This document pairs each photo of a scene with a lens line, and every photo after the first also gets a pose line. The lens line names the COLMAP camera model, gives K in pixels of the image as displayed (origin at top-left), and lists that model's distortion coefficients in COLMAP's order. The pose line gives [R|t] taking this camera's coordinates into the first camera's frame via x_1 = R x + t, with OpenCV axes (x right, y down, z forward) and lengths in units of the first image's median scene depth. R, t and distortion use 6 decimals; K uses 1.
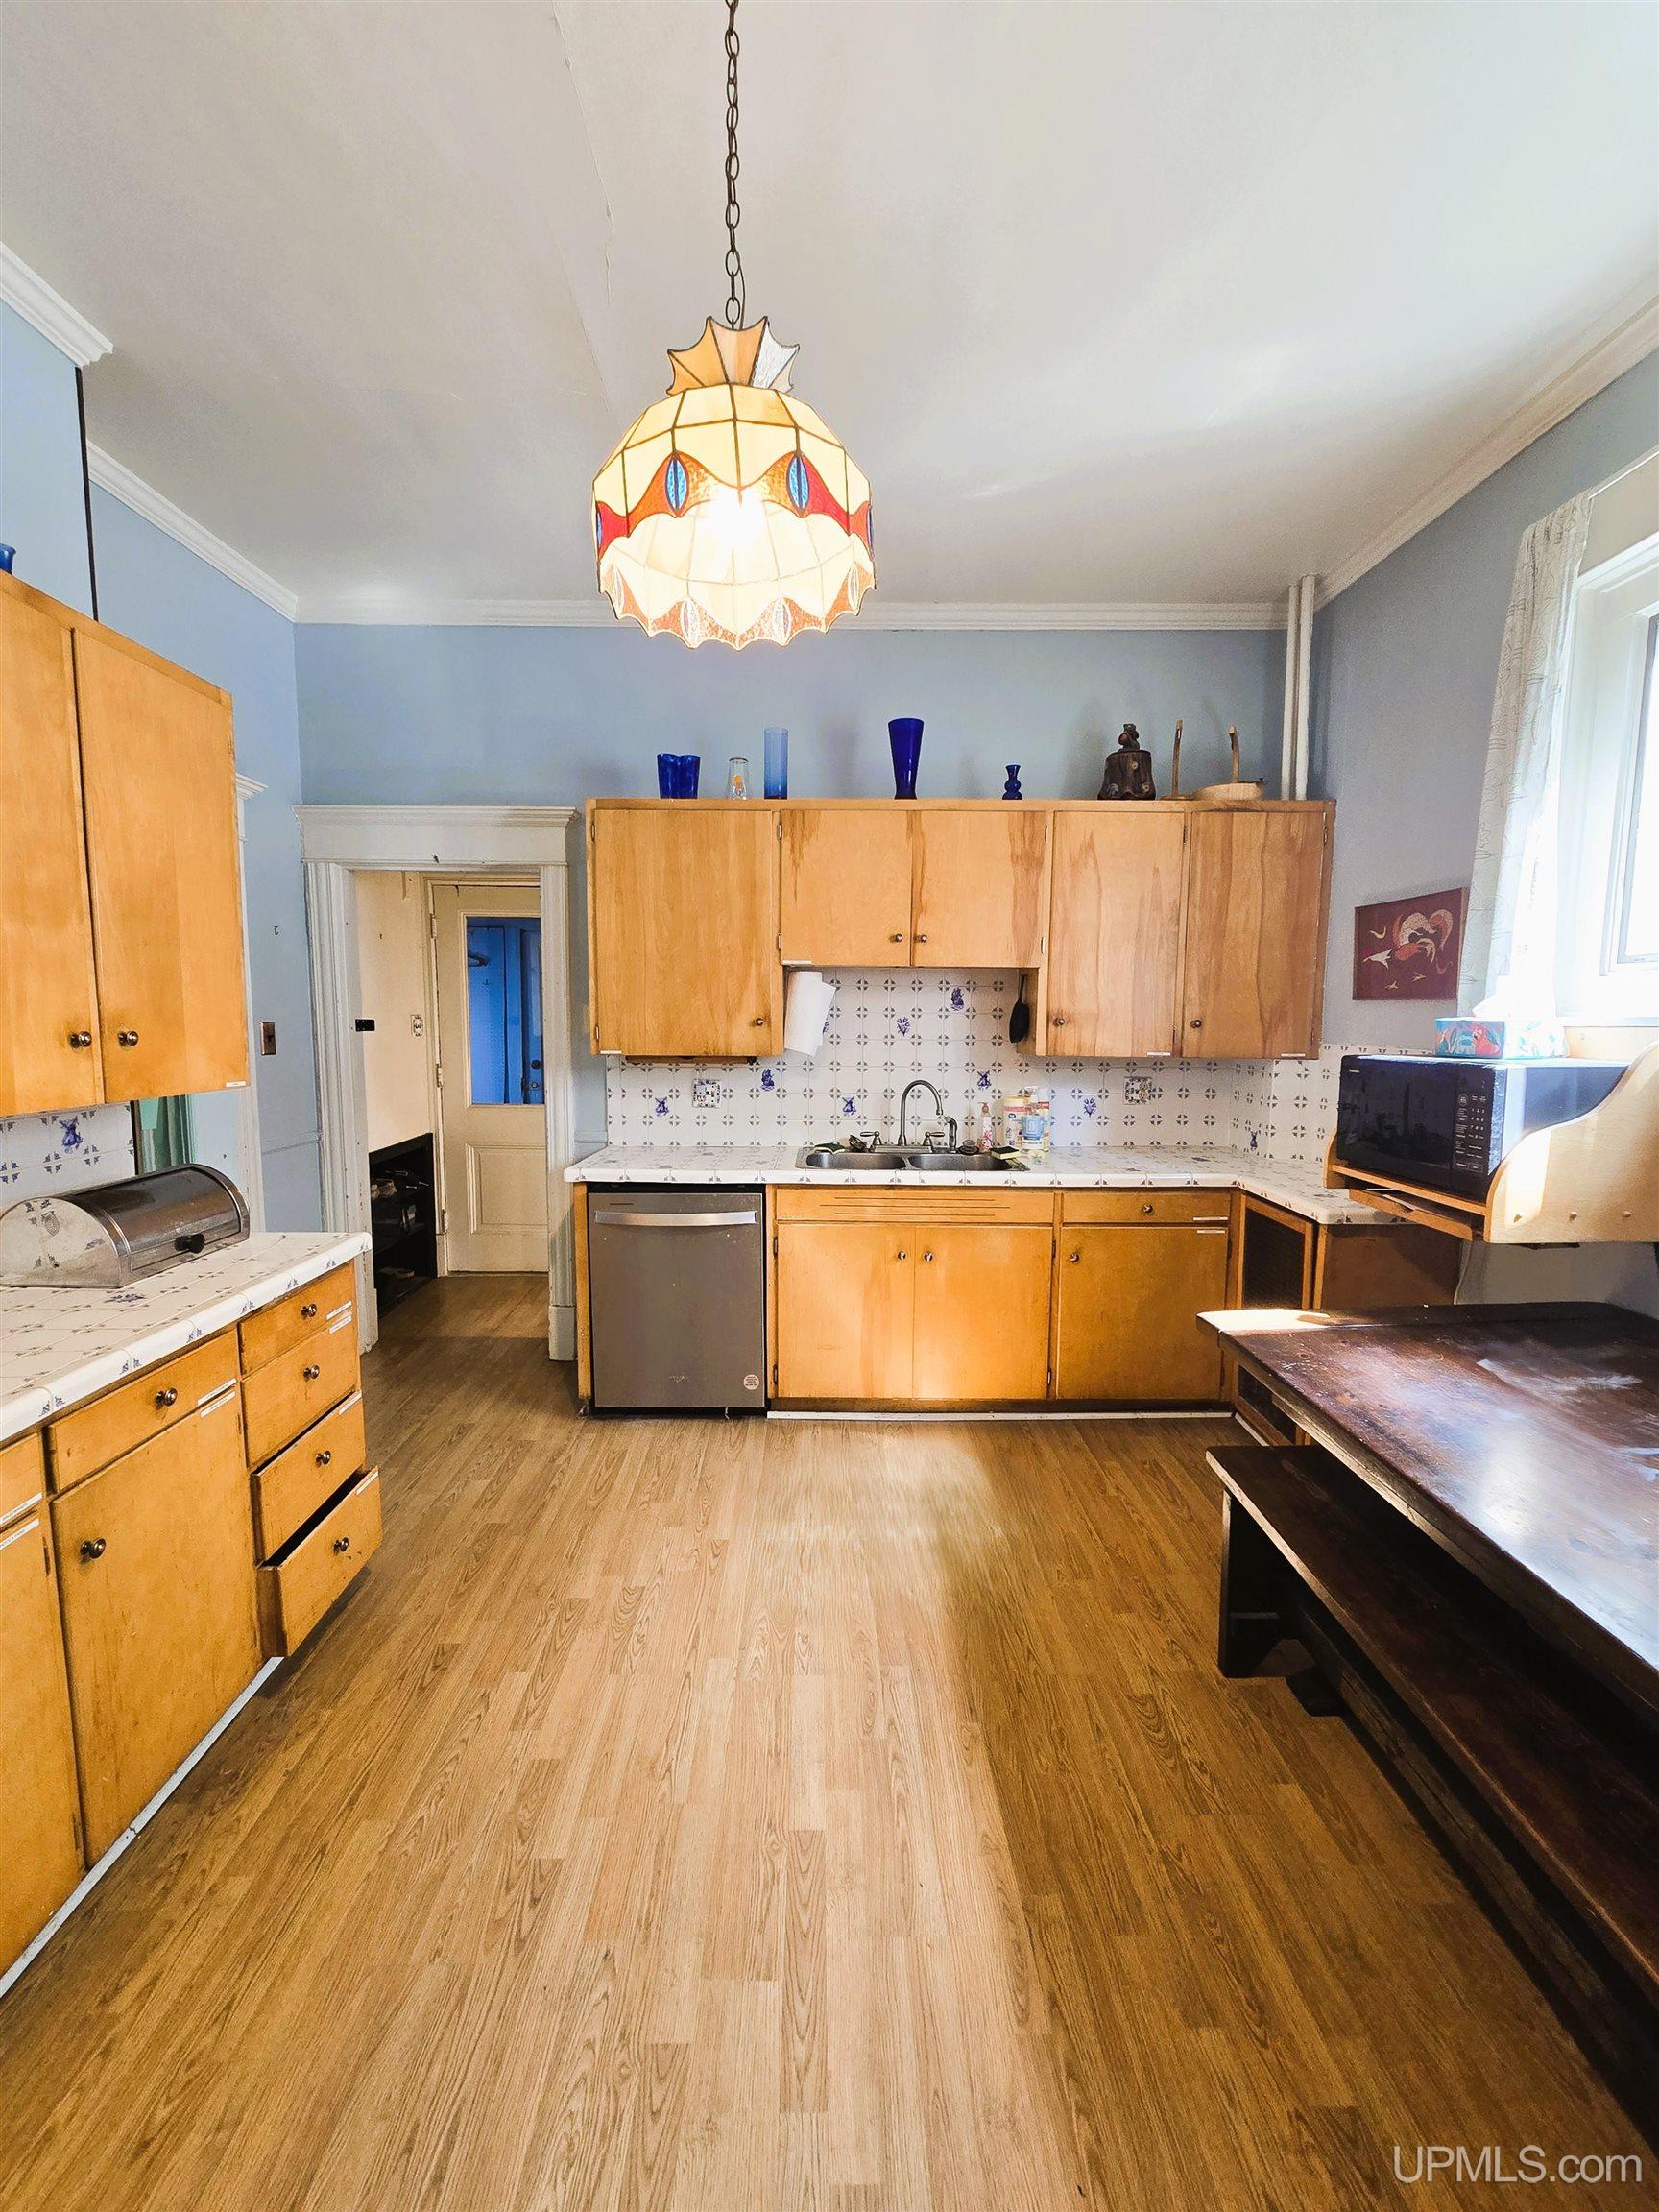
lens RADIAL K [[898.7, 0, 838.8], [0, 898.7, 1117.1], [0, 0, 1]] dist [-0.010438, 0.004048]
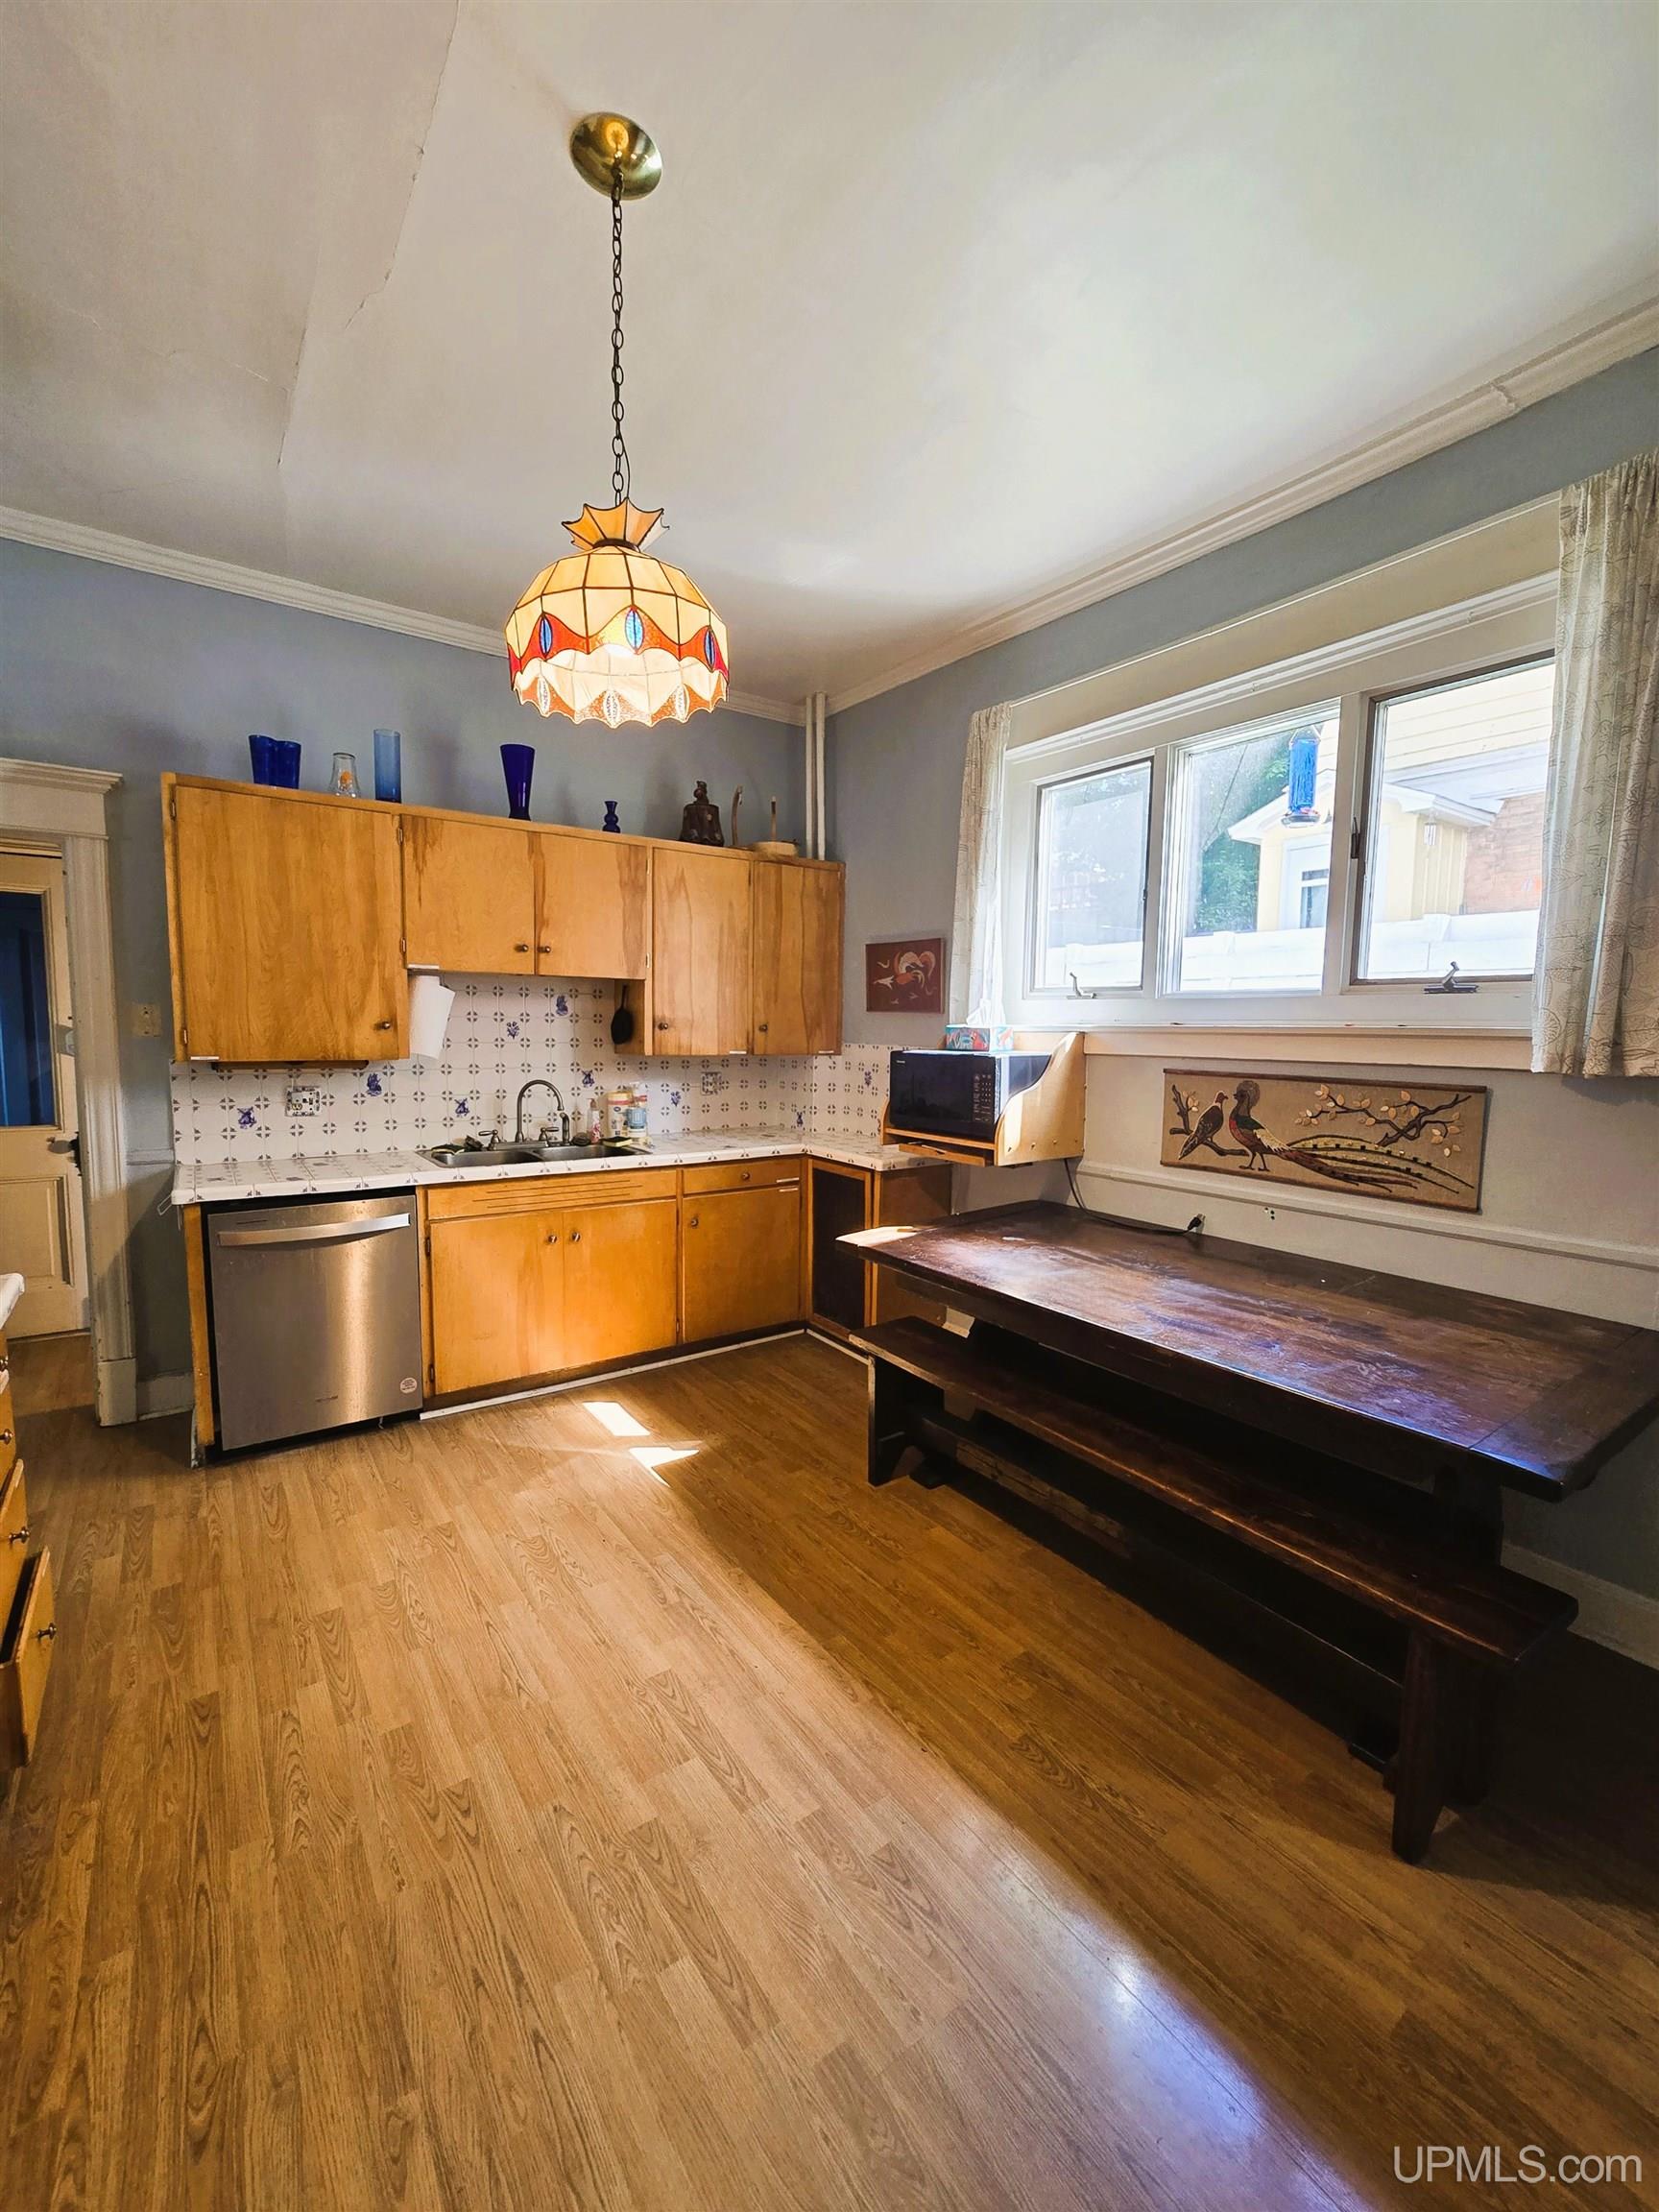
lens RADIAL K [[898.7, 0, 829.5], [0, 898.7, 1118.8], [0, 0, 1]] dist [-0.010438, 0.004048]
pose [[0.818604, -0.053456, 0.571865, -0.270627], [0.054604, 0.998393, 0.015162, 0.009435], [-0.571757, 0.018815, 0.820208, -0.093305]]
